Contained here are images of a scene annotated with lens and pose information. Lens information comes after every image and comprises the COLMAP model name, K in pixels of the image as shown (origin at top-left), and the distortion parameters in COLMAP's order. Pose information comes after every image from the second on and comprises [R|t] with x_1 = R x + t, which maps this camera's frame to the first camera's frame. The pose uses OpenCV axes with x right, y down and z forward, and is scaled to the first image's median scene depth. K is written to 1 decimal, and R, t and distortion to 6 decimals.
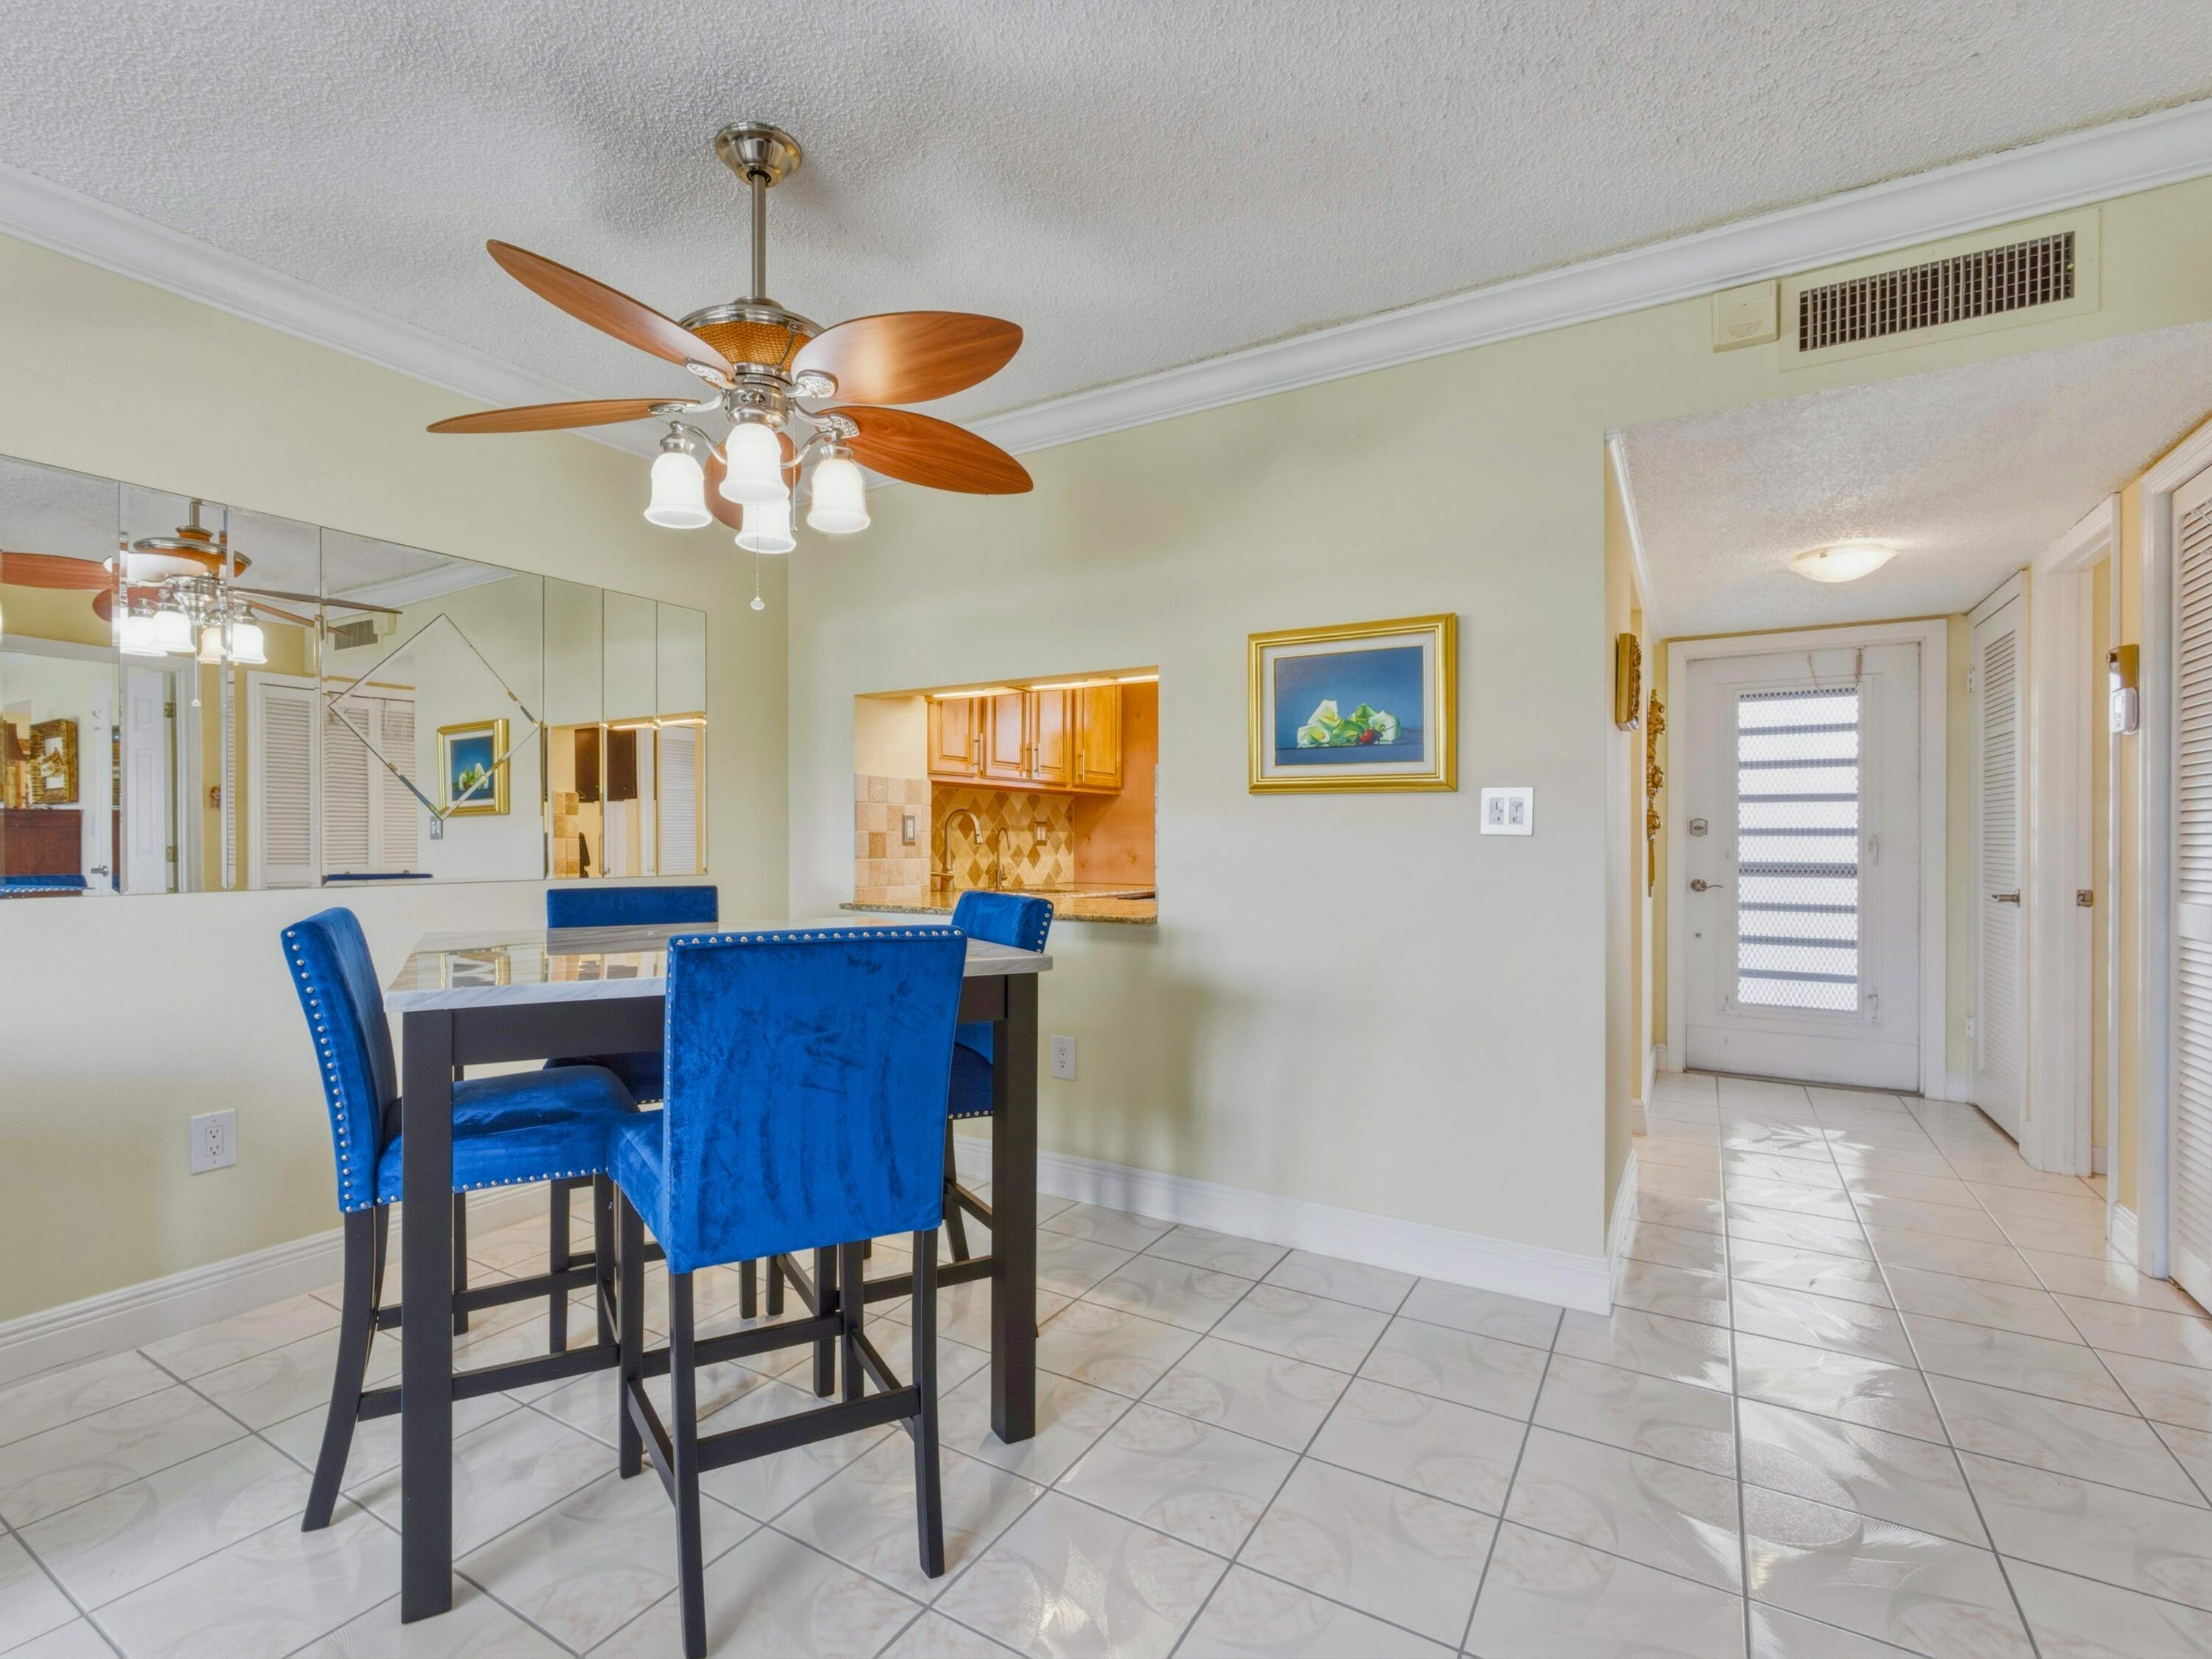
lens RADIAL K [[1095.4, 0, 907.7], [0, 1095.4, 830.6], [0, 0, 1]] dist [0.000424, 0.000083]
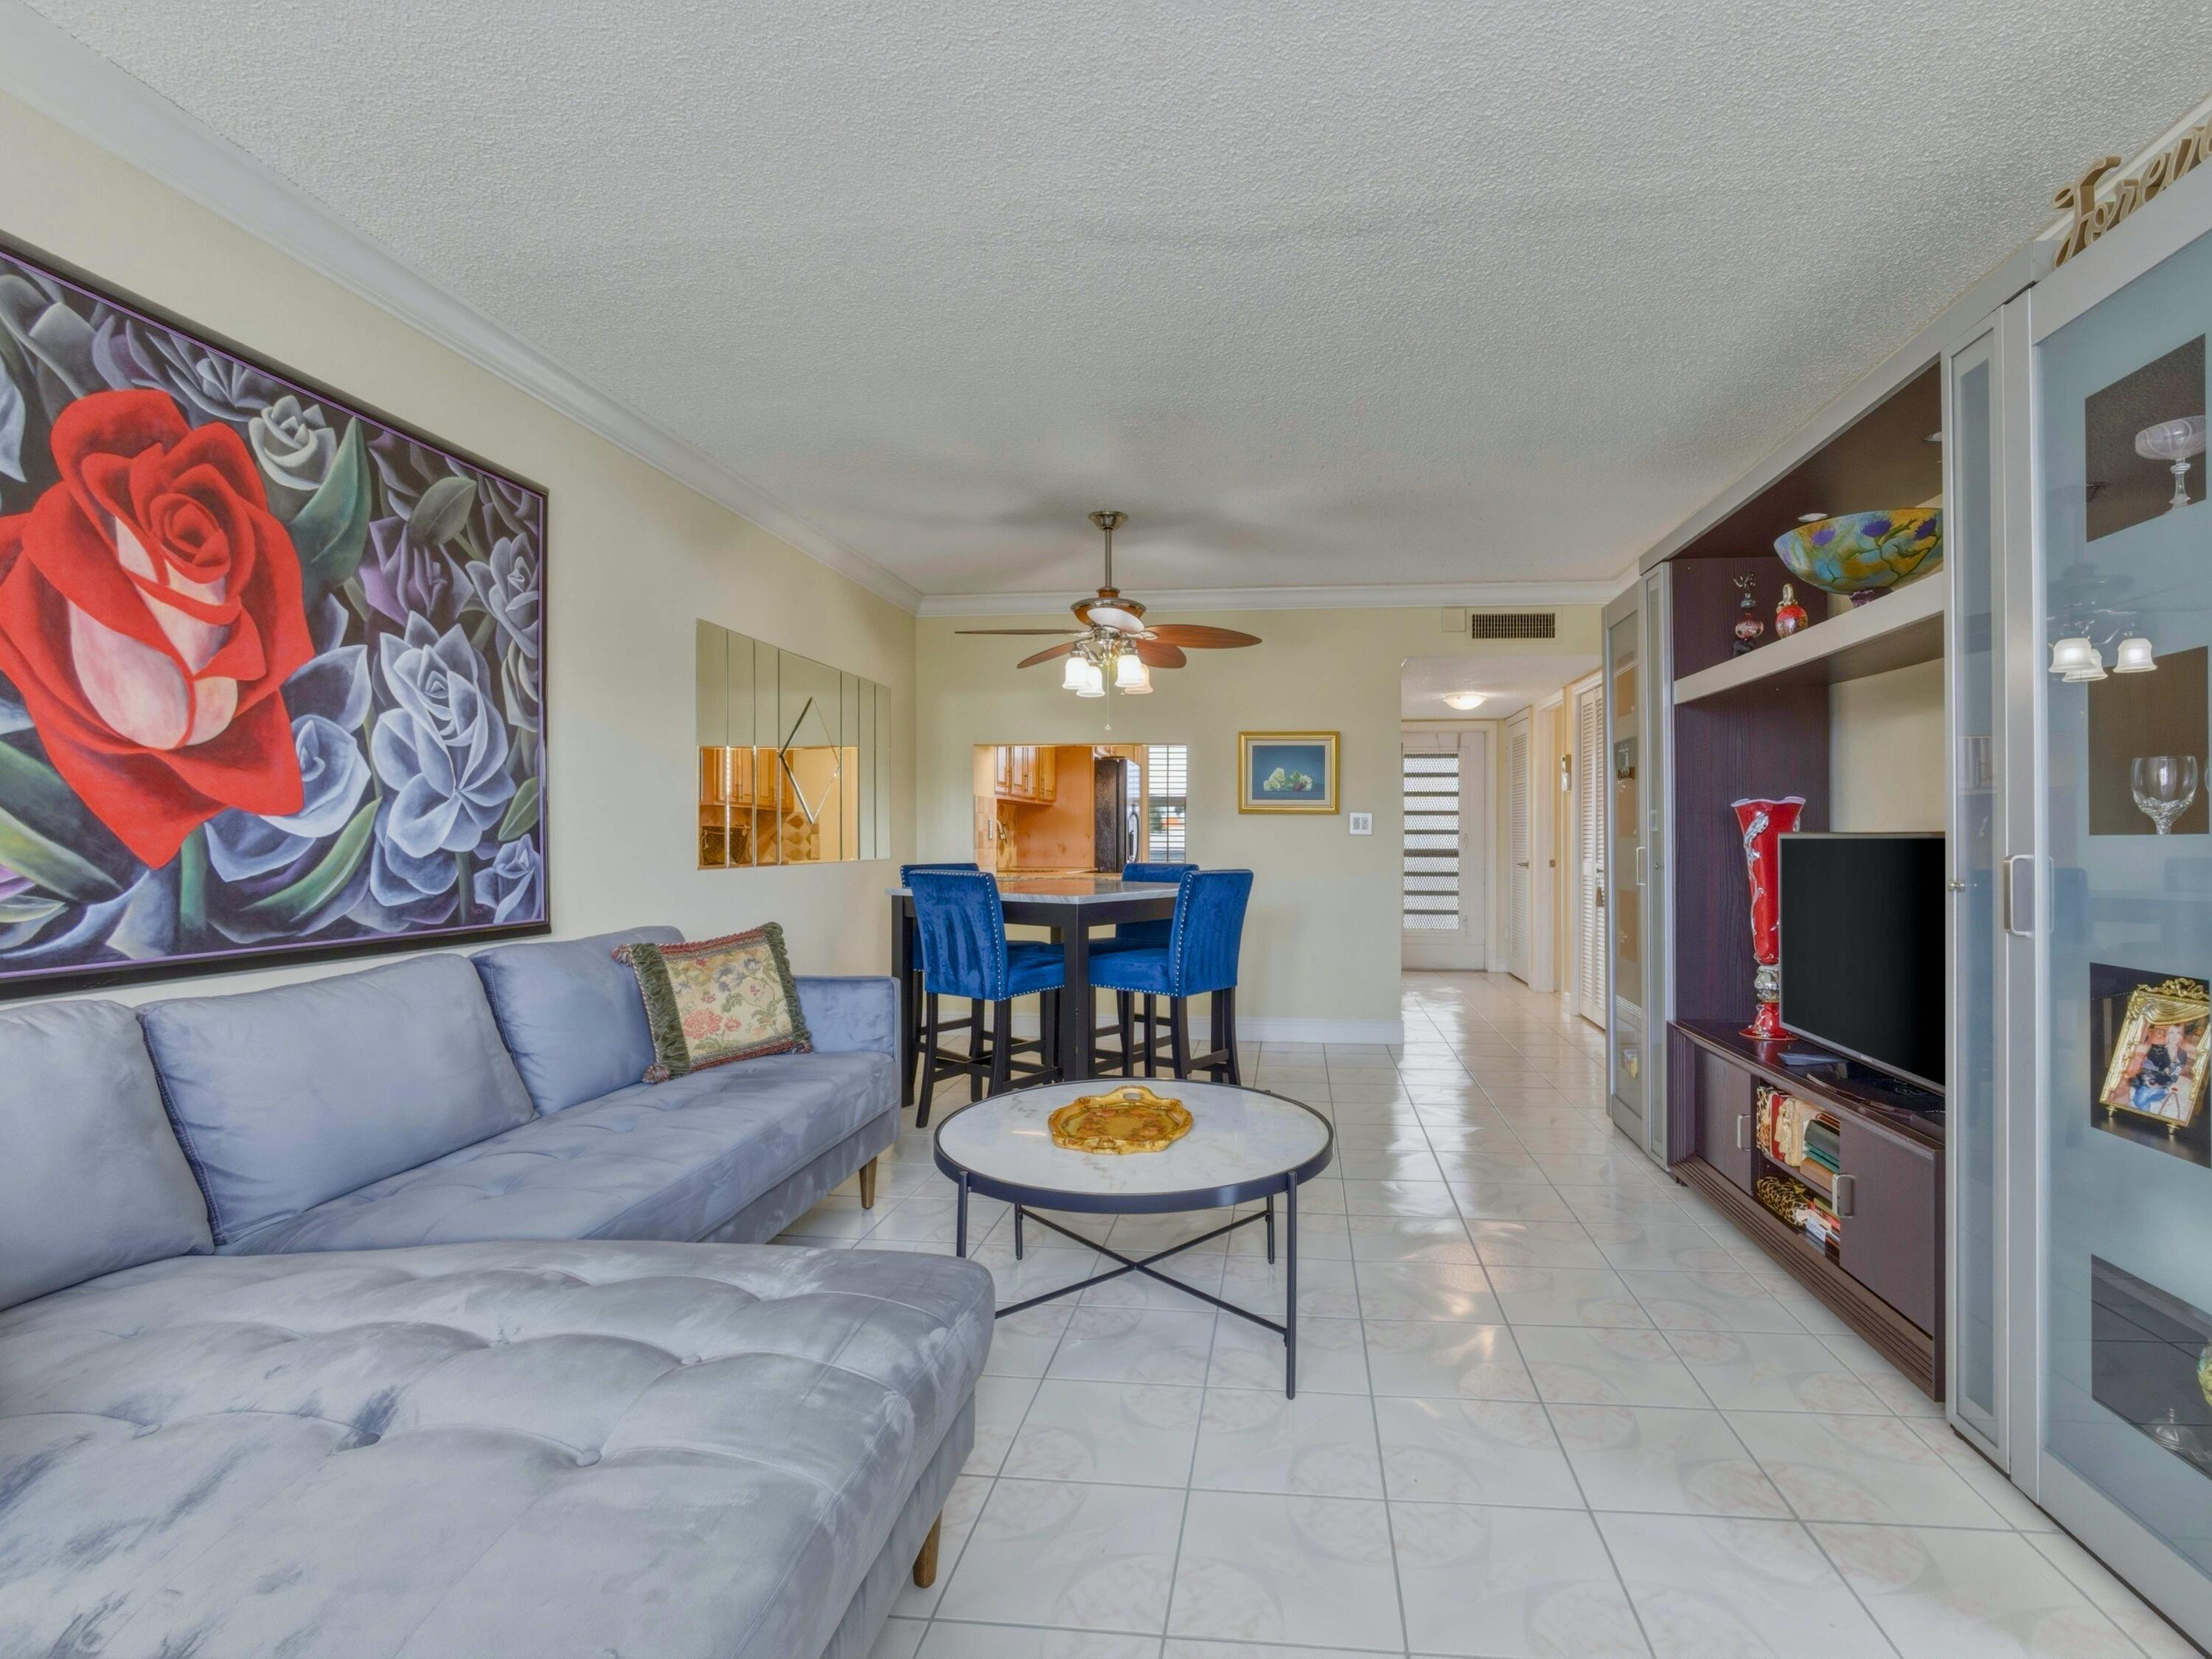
lens RADIAL K [[1064.7, 0, 1097.9], [0, 1064.7, 835.8], [0, 0, 1]] dist [-0.001082, 0.000028]
pose [[0.910176, -0.002712, 0.414212, -0.429469], [0.000781, 0.999988, 0.004832, -0.002311], [-0.414221, -0.004075, 0.910167, -0.378703]]
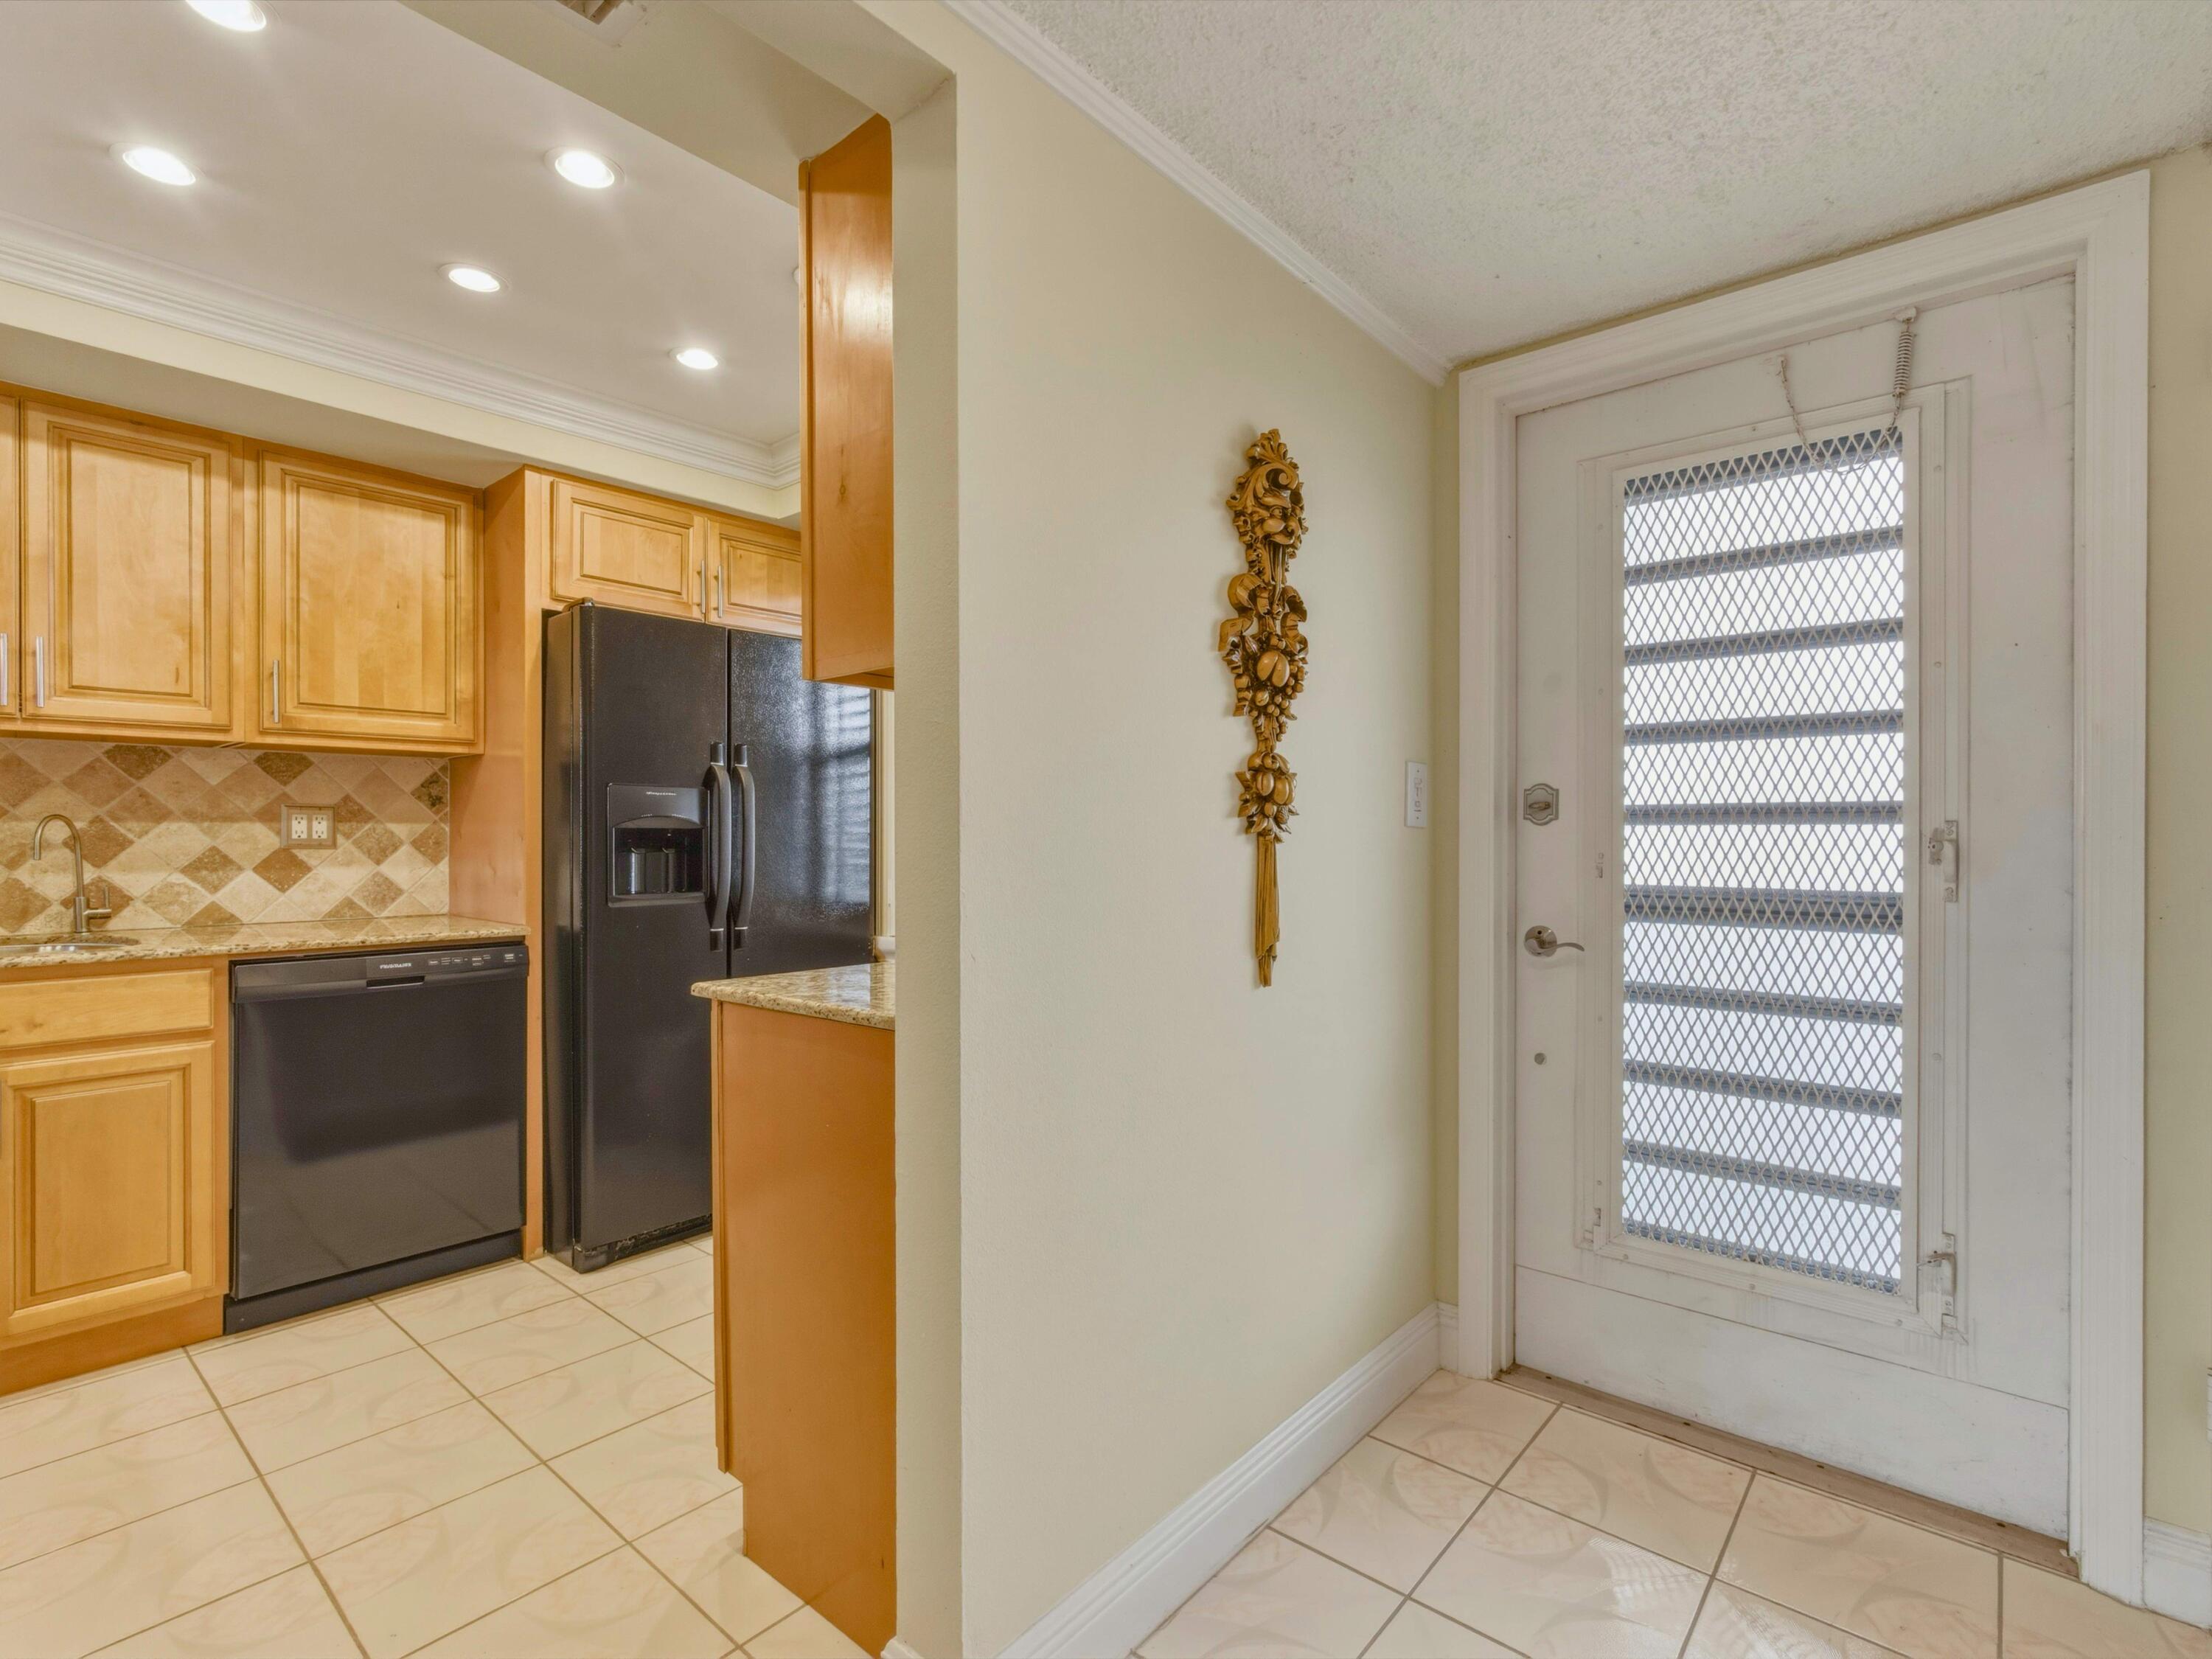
lens RADIAL K [[1040.1, 0, 1095.2], [0, 1040.1, 838.0], [0, 0, 1]] dist [-0.001221, 0.009499]
pose [[0.992288, -0.003203, -0.123913, 0.632889], [0.004507, 0.999937, 0.010244, 0.005353], [0.123872, -0.010724, 0.992240, 0.605519]]
